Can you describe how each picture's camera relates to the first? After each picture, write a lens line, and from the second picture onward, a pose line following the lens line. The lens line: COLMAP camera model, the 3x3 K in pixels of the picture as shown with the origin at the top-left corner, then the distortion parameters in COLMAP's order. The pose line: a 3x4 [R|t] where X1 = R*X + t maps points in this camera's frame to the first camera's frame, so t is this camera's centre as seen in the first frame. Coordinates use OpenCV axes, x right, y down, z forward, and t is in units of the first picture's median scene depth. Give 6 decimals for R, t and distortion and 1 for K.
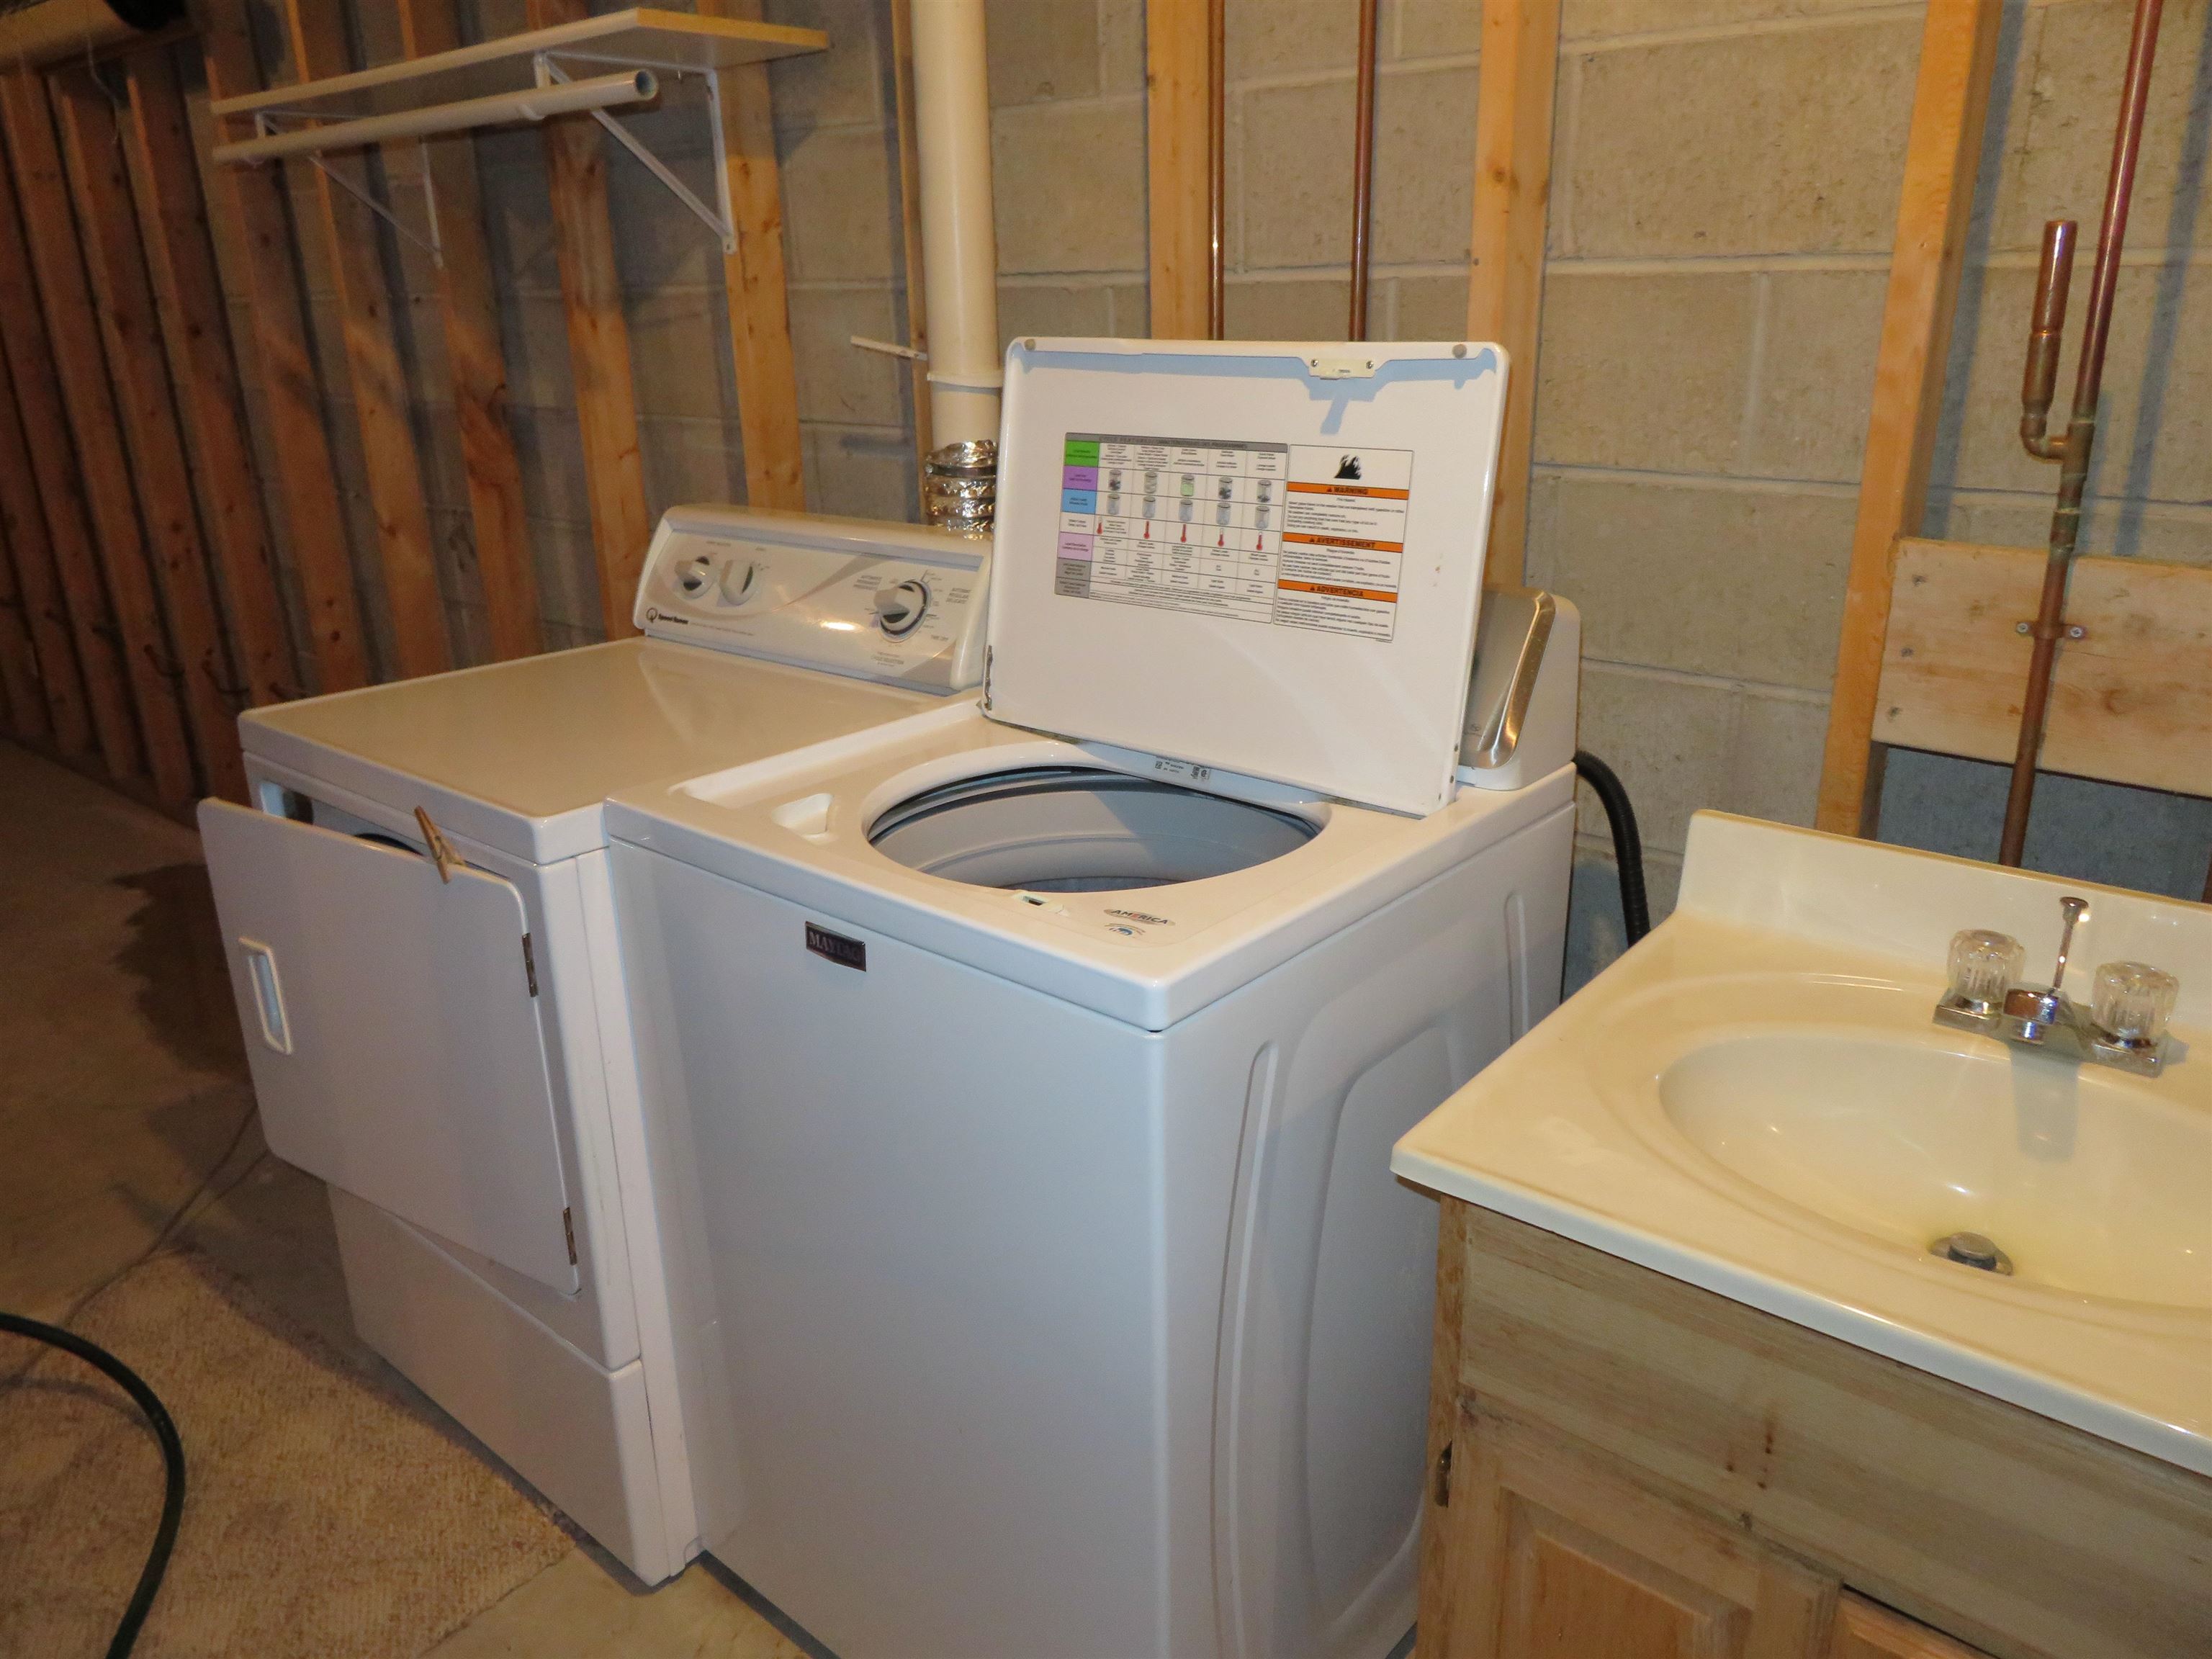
lens RADIAL K [[1575.3, 0, 1104.8], [0, 1575.3, 830.8], [0, 0, 1]] dist [-0.015986, 0.005978]
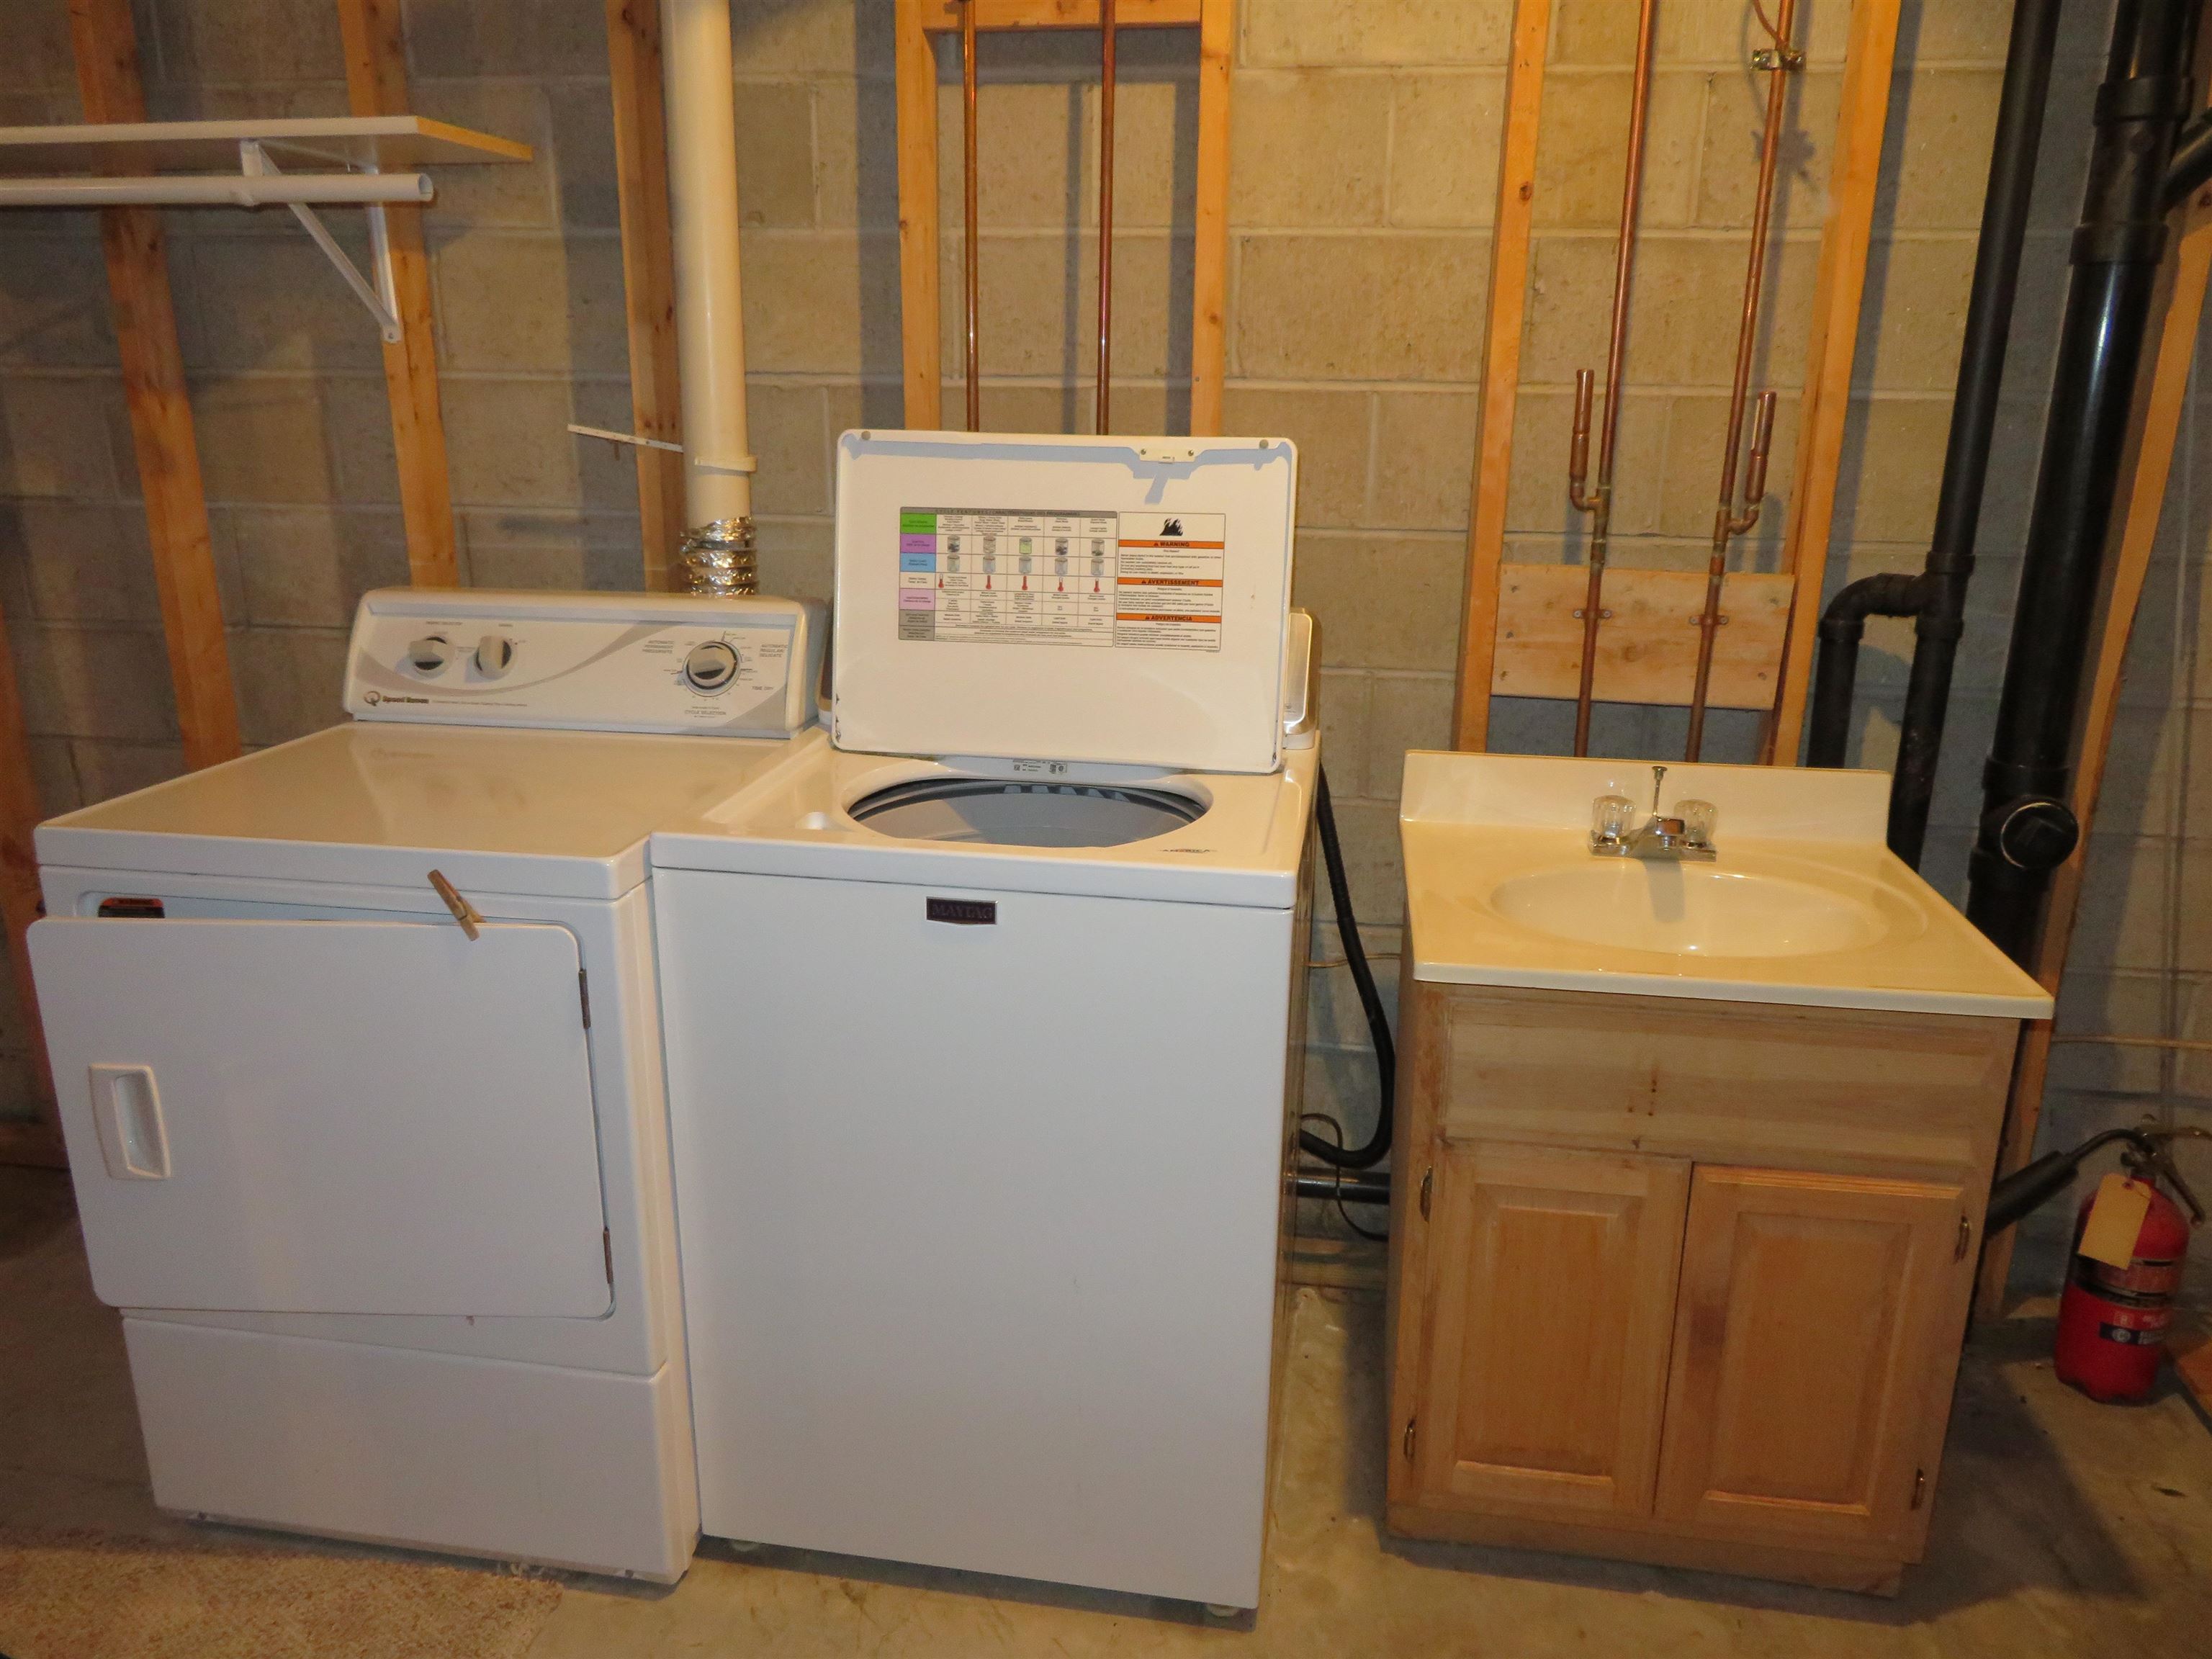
lens RADIAL K [[1575.3, 0, 1112.4], [0, 1575.3, 828.2], [0, 0, 1]] dist [-0.015986, 0.005978]
pose [[0.853117, -0.118781, 0.508018, -0.552678], [0.144411, 0.989455, -0.011165, 0.031429], [-0.501335, 0.082889, 0.861274, -0.115407]]
